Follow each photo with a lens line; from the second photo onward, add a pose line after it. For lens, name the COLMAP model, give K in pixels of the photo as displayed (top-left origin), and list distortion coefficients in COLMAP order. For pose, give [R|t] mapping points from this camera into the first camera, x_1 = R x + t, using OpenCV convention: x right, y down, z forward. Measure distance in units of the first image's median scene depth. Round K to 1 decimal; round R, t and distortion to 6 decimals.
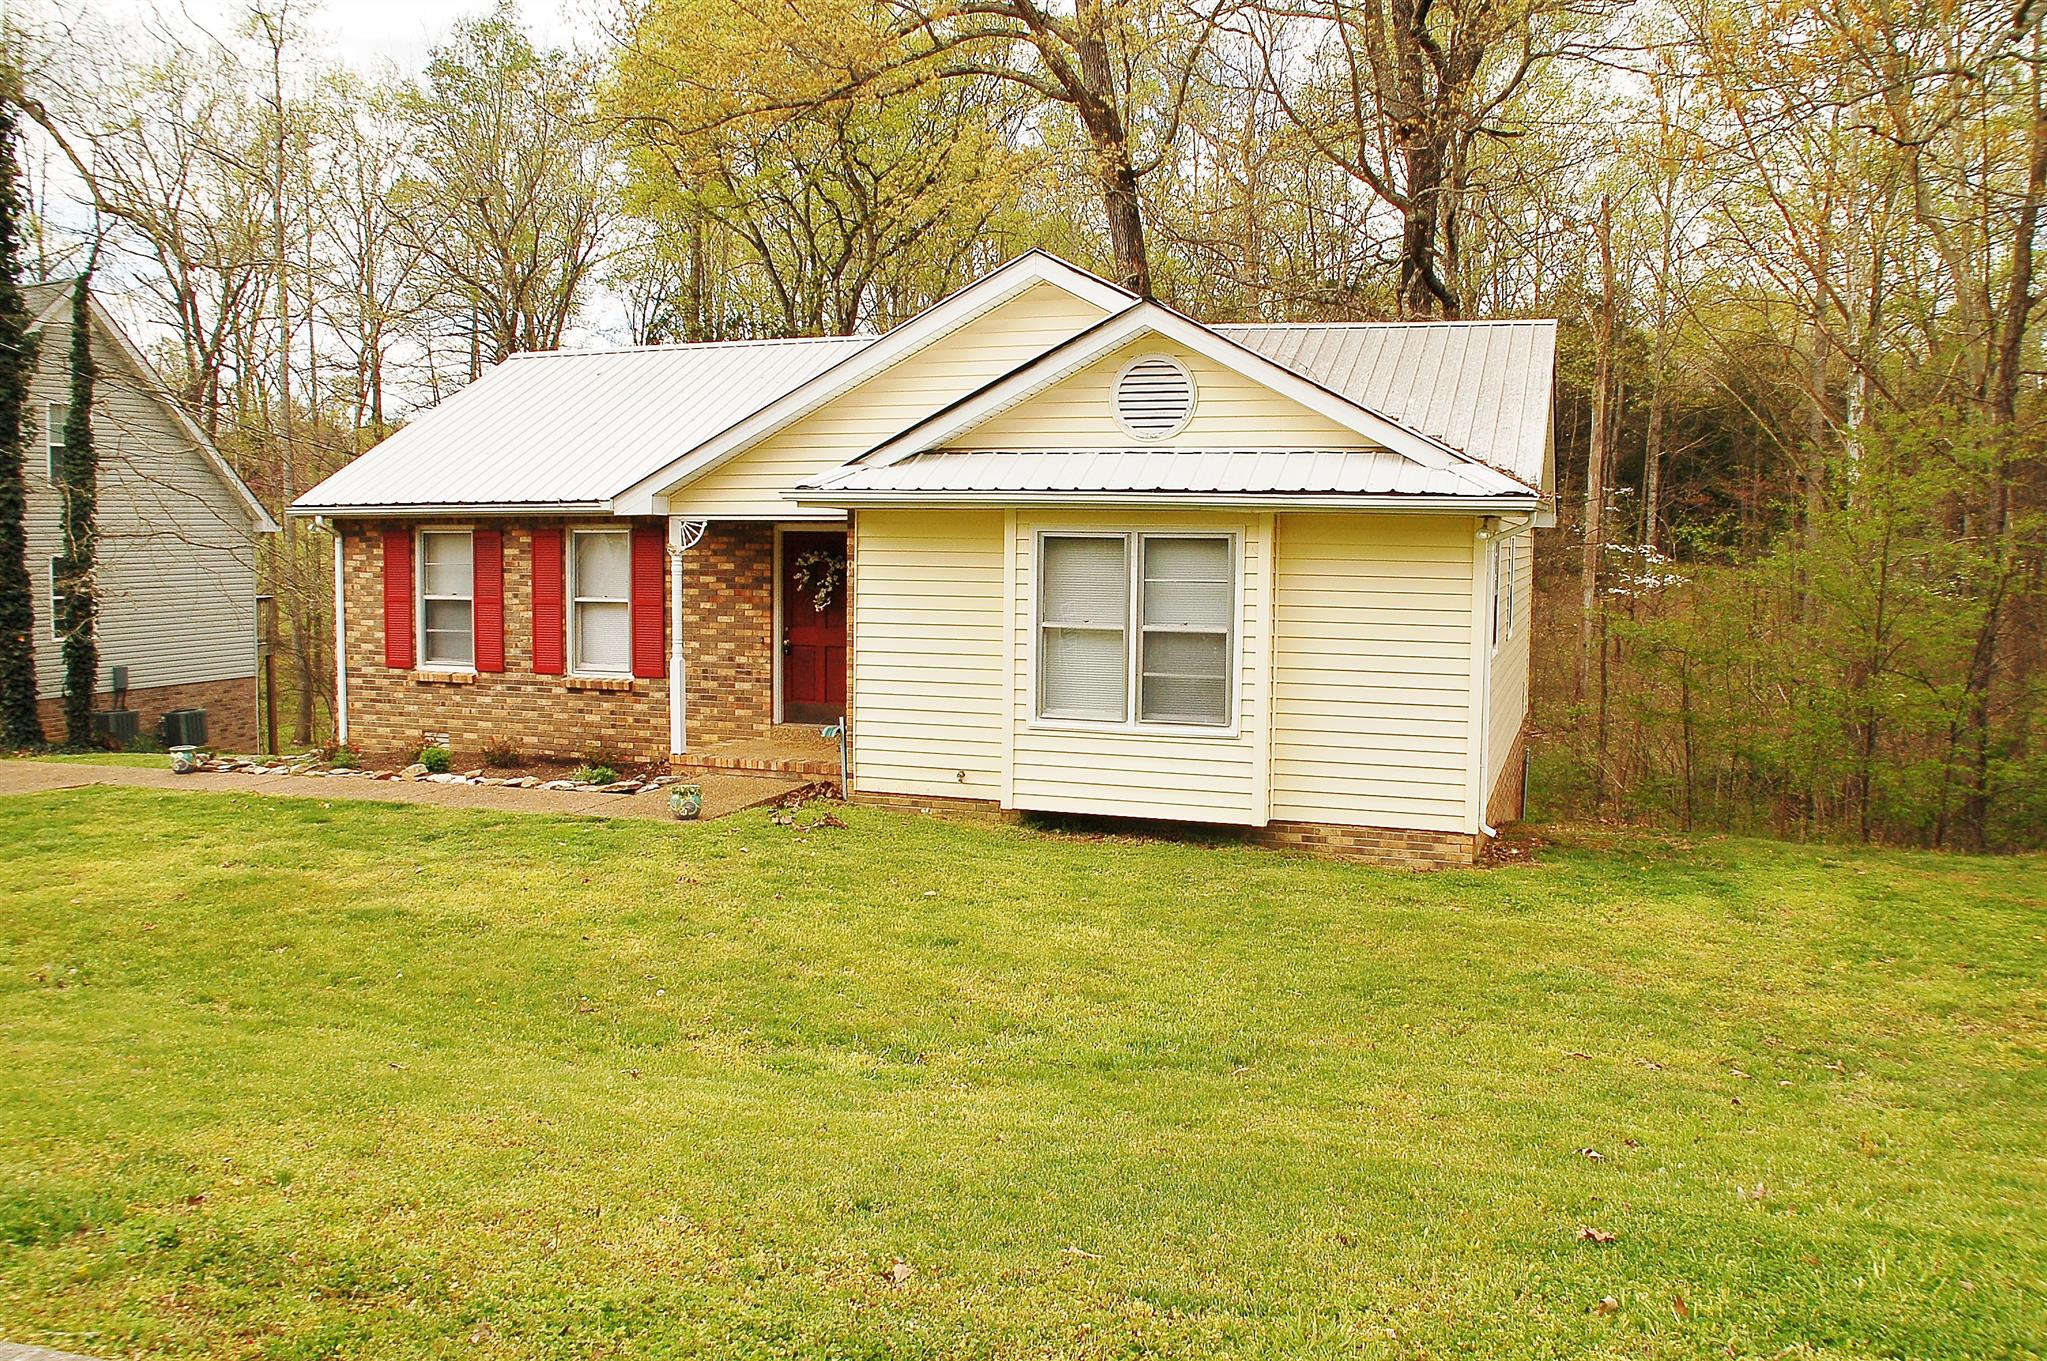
lens RADIAL K [[1741.2, 0, 1023.5], [0, 1741.2, 680.5], [0, 0, 1]] dist [-0.080059, 0.021735]
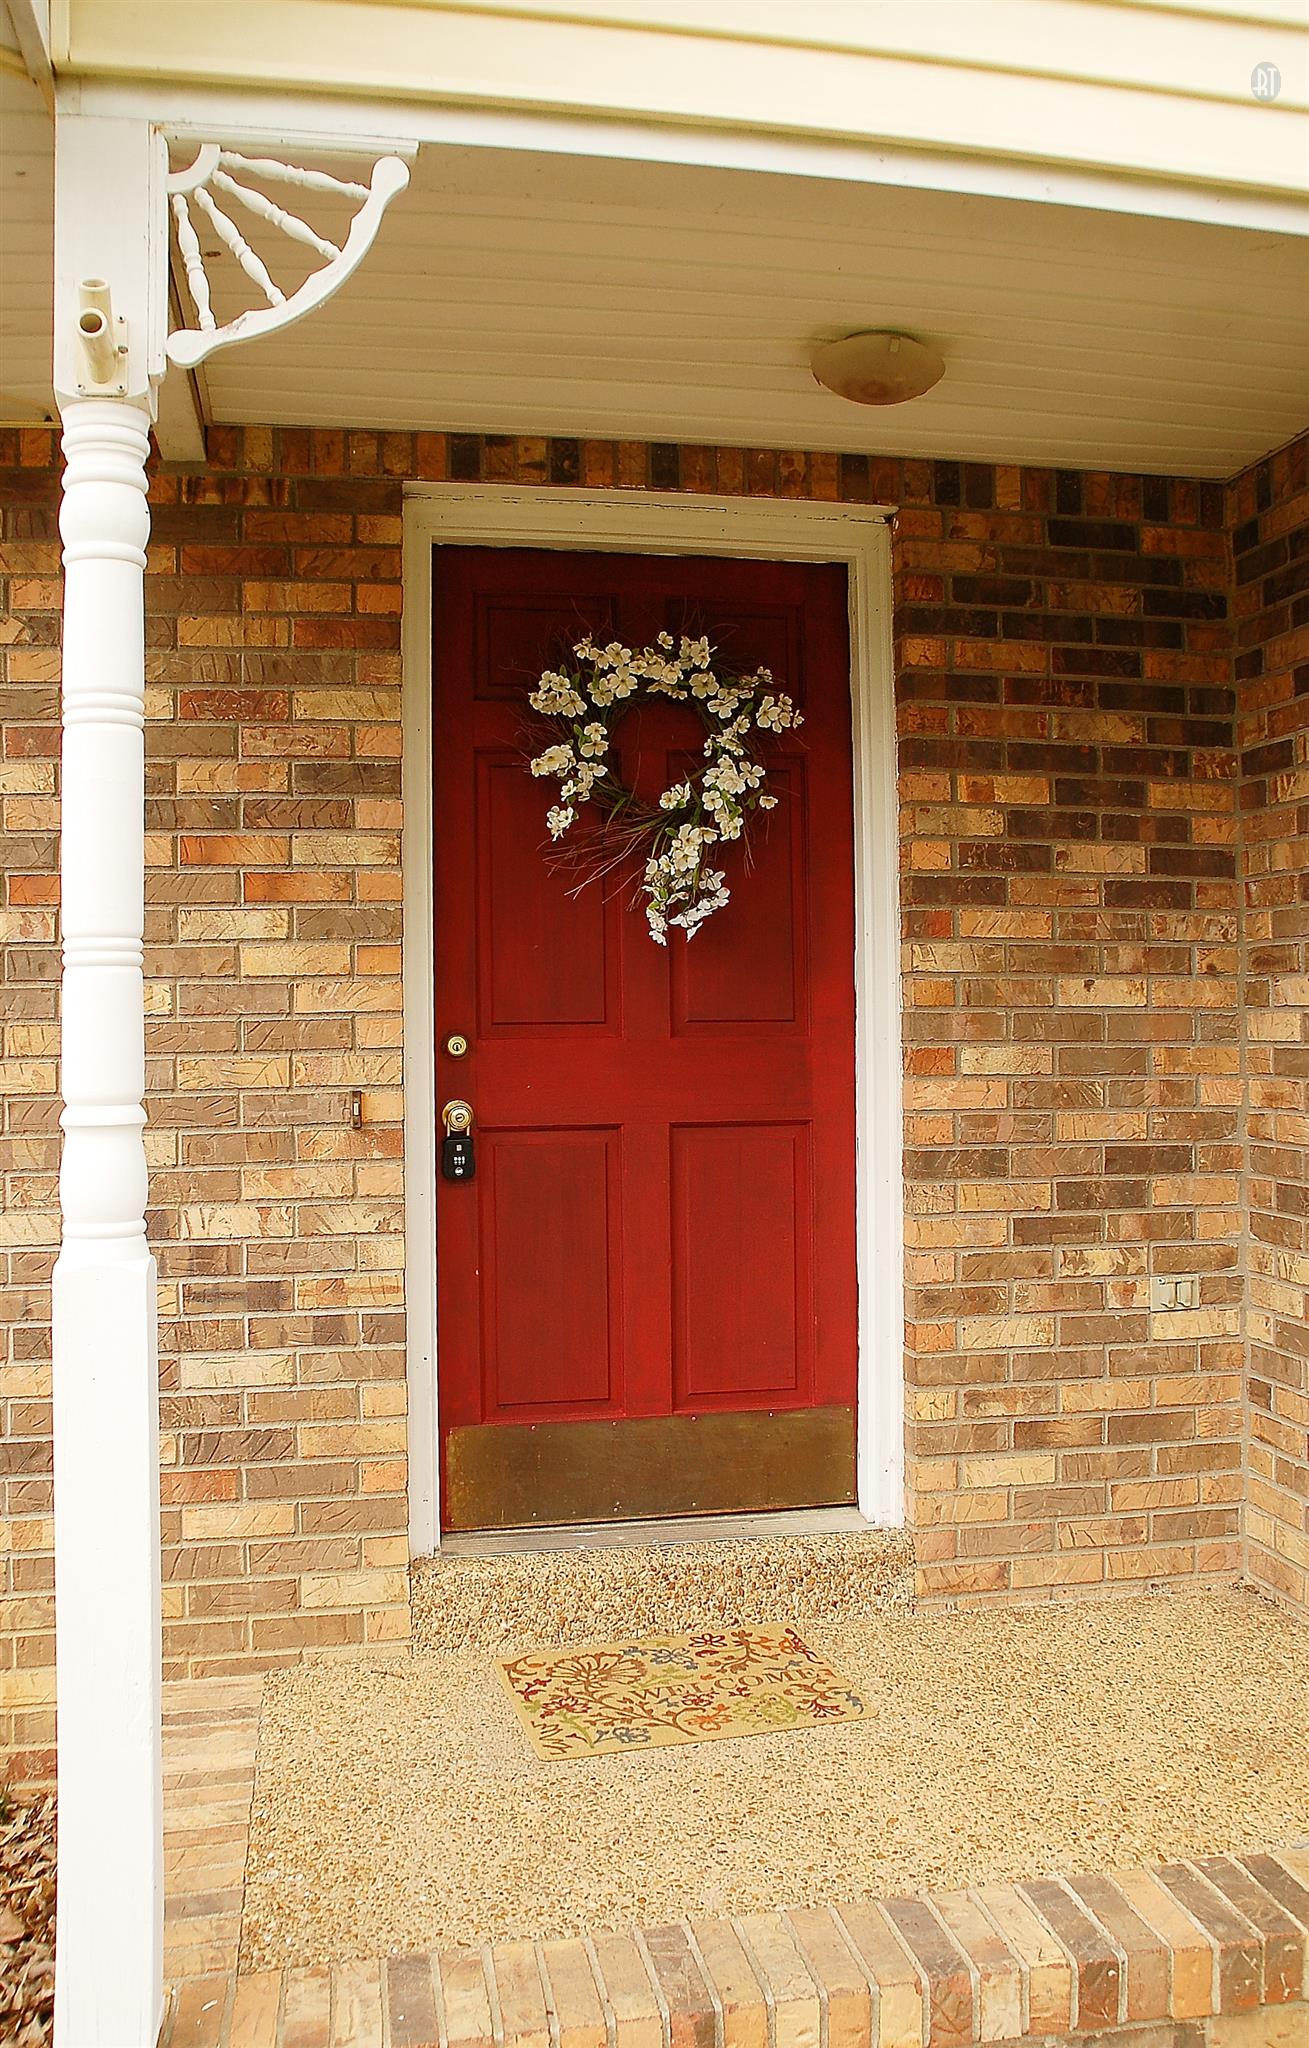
lens RADIAL K [[1823.2, 0, 654.5], [0, 1823.2, 1024.0], [0, 0, 1]] dist [0.000746, -0.001045]
pose [[0.867861, -0.017526, 0.496498, -0.216266], [0.061669, 0.995449, -0.072656, -0.016003], [-0.492965, 0.093673, 0.864992, 0.812974]]
